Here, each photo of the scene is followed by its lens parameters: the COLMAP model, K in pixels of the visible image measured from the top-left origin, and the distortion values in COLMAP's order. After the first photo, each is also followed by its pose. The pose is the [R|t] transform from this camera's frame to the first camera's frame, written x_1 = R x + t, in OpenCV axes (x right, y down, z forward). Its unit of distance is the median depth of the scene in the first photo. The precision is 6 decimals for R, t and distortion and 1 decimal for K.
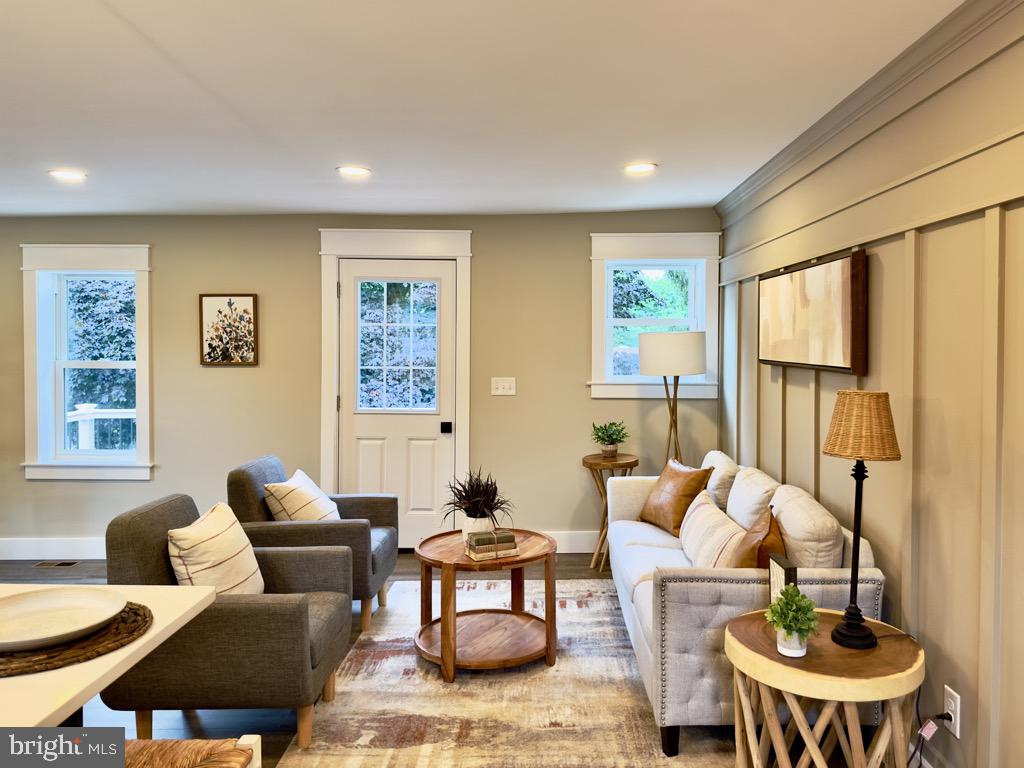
lens RADIAL K [[744.6, 0, 511.9], [0, 744.6, 367.6], [0, 0, 1]] dist [0.112362, -0.158823]
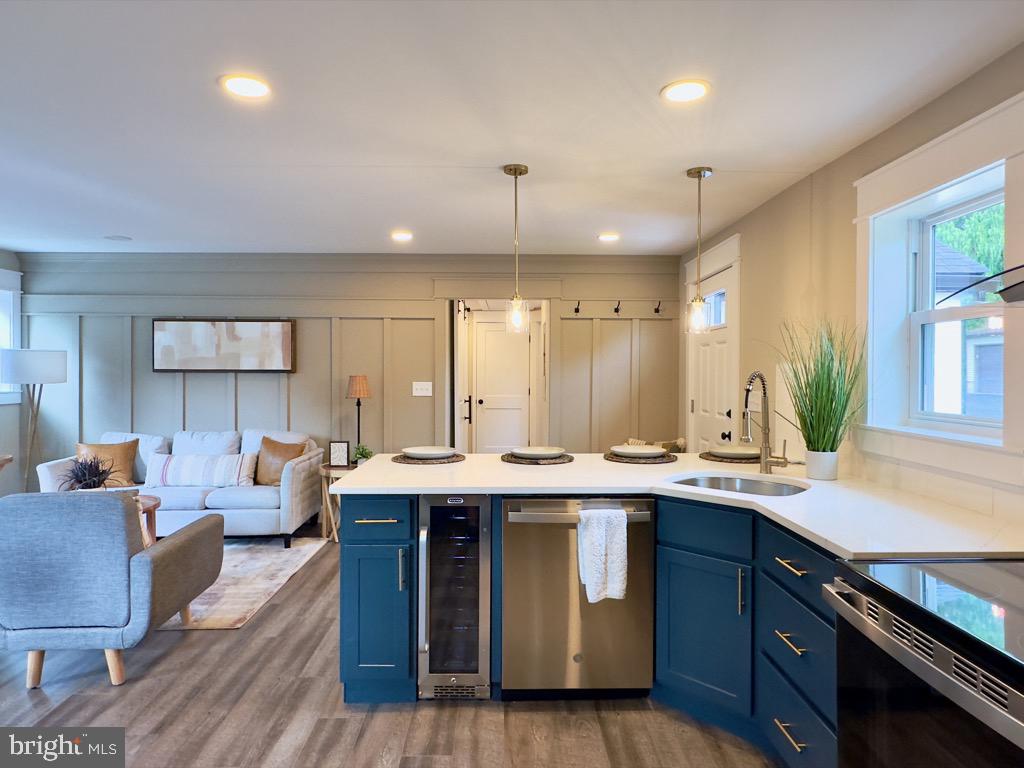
lens RADIAL K [[594.5, 0, 507.6], [0, 594.5, 373.8], [0, 0, 1]] dist [-0.004349, 0.001141]
pose [[-0.021261, -0.008745, 0.999736, -0.738632], [0.013578, 0.999867, 0.009035, -0.006269], [-0.999682, 0.013766, -0.021139, 0.193761]]
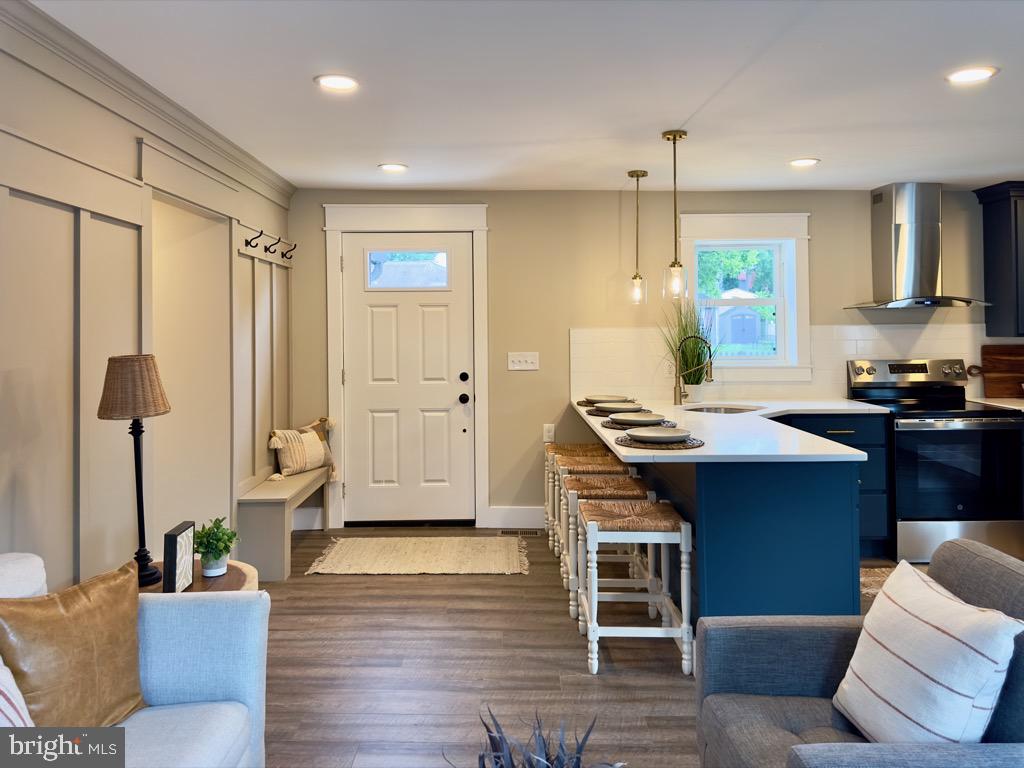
lens RADIAL K [[754.0, 0, 512.2], [0, 754.0, 332.4], [0, 0, 1]] dist [0.120267, -0.116518]
pose [[-0.999728, 0.003349, -0.023096, -0.004356], [0.002862, 0.999774, 0.021082, -0.022667], [0.023161, 0.021010, -0.999511, 0.897481]]
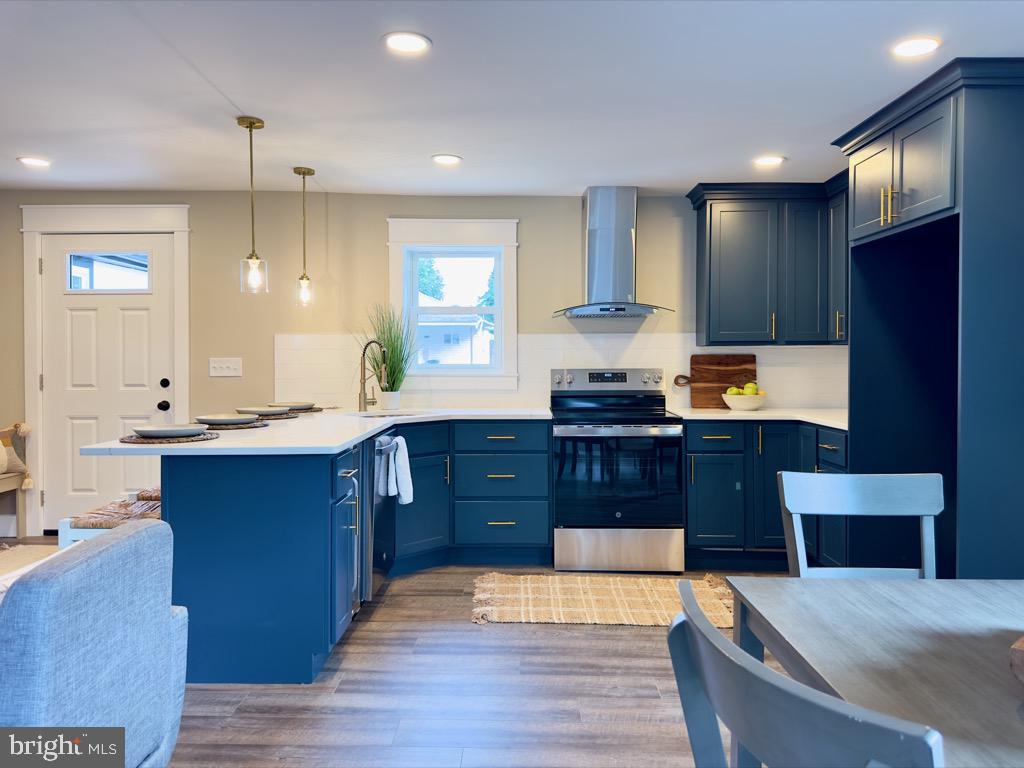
lens RADIAL K [[744.6, 0, 511.9], [0, 744.6, 367.6], [0, 0, 1]] dist [0.112362, -0.158823]
pose [[-0.999988, -0.004780, -0.000481, -0.412711], [-0.004791, 0.999675, 0.025039, 0.010758], [0.000361, 0.025041, -0.999686, 0.866405]]
